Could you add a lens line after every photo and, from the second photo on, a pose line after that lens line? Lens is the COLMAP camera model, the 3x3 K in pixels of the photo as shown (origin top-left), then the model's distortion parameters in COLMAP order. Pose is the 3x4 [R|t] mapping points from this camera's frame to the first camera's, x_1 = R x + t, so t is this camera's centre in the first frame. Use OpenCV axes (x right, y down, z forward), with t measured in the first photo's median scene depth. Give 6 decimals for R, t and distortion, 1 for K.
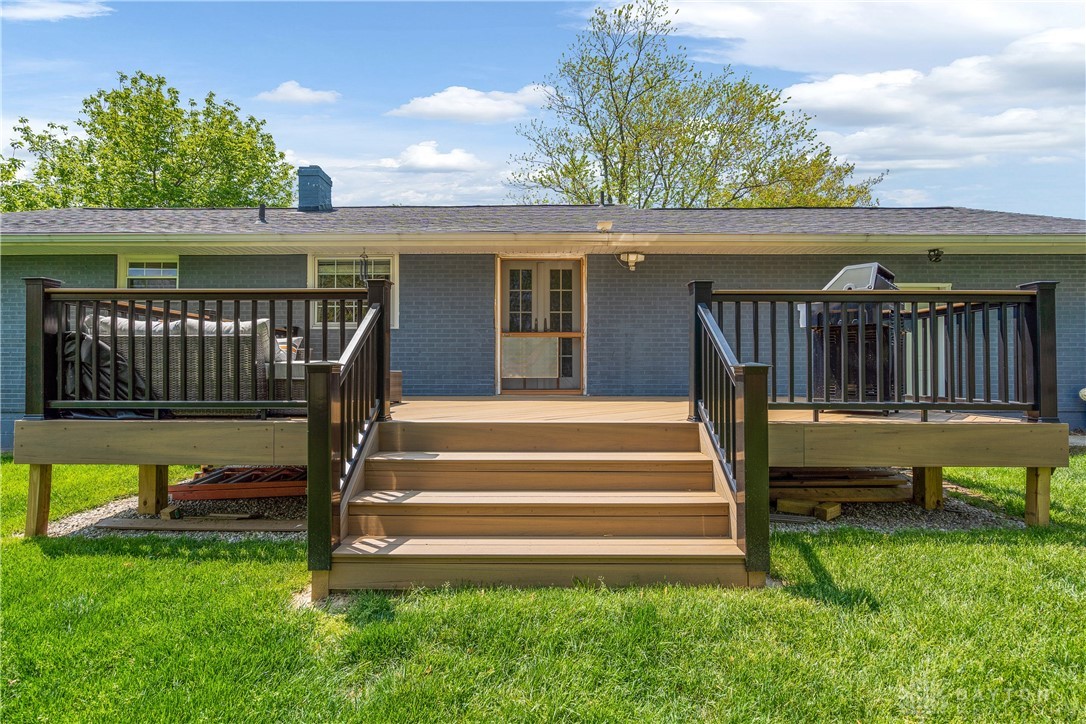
lens RADIAL K [[493.5, 0, 543.0], [0, 493.5, 362.0], [0, 0, 1]] dist [-0.003152, -0.000004]
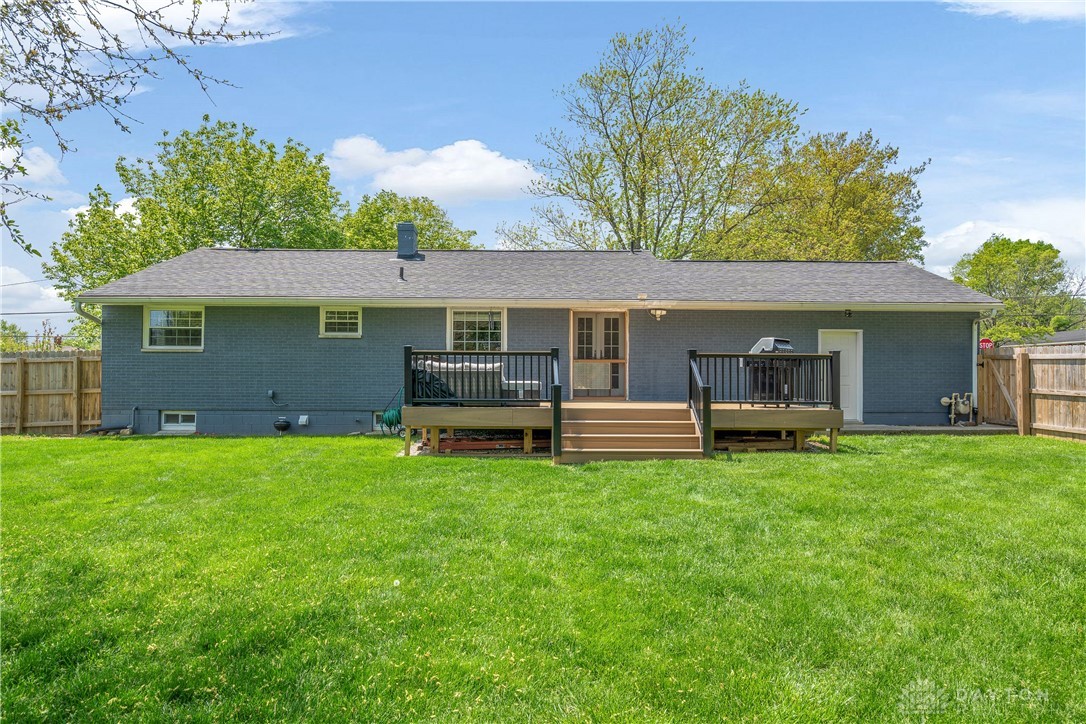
lens RADIAL K [[634.8, 0, 543.0], [0, 634.8, 362.0], [0, 0, 1]] dist [0.005193, 0.000587]
pose [[0.999751, 0.006076, 0.021456, -0.220274], [-0.005937, 0.999961, -0.006535, -0.037917], [-0.021495, 0.006406, 0.999748, -0.973060]]
